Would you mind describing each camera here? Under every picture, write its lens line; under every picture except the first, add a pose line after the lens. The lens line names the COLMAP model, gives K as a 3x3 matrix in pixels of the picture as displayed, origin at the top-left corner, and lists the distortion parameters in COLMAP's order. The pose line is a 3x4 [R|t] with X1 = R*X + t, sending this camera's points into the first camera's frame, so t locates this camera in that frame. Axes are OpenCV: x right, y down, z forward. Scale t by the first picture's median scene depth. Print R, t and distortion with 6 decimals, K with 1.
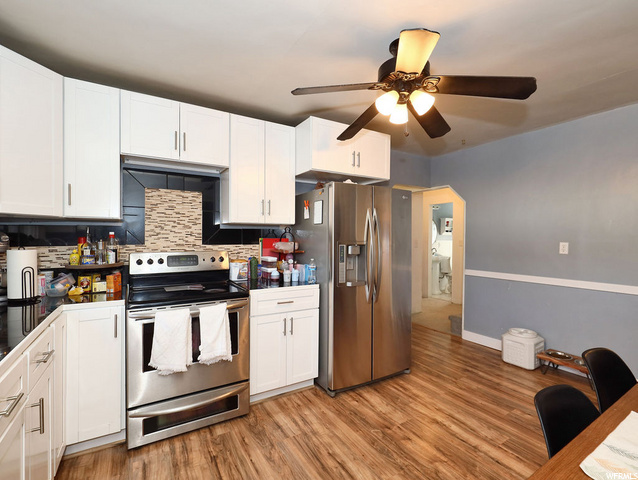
lens RADIAL K [[305.6, 0, 318.4], [0, 305.6, 240.4], [0, 0, 1]] dist [0.001431, 0.001264]
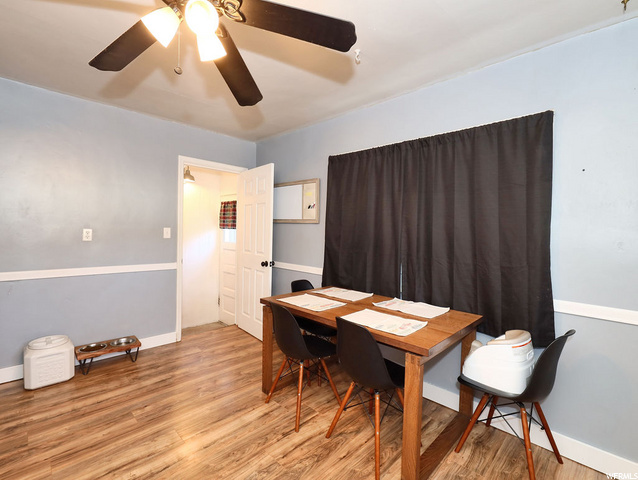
lens RADIAL K [[305.6, 0, 317.3], [0, 305.6, 236.6], [0, 0, 1]] dist [0.001431, 0.001264]
pose [[-0.242973, -0.035041, 0.969400, -0.290431], [-0.016985, 0.999348, 0.031866, -0.010986], [-0.969884, -0.008722, -0.243410, 0.551731]]
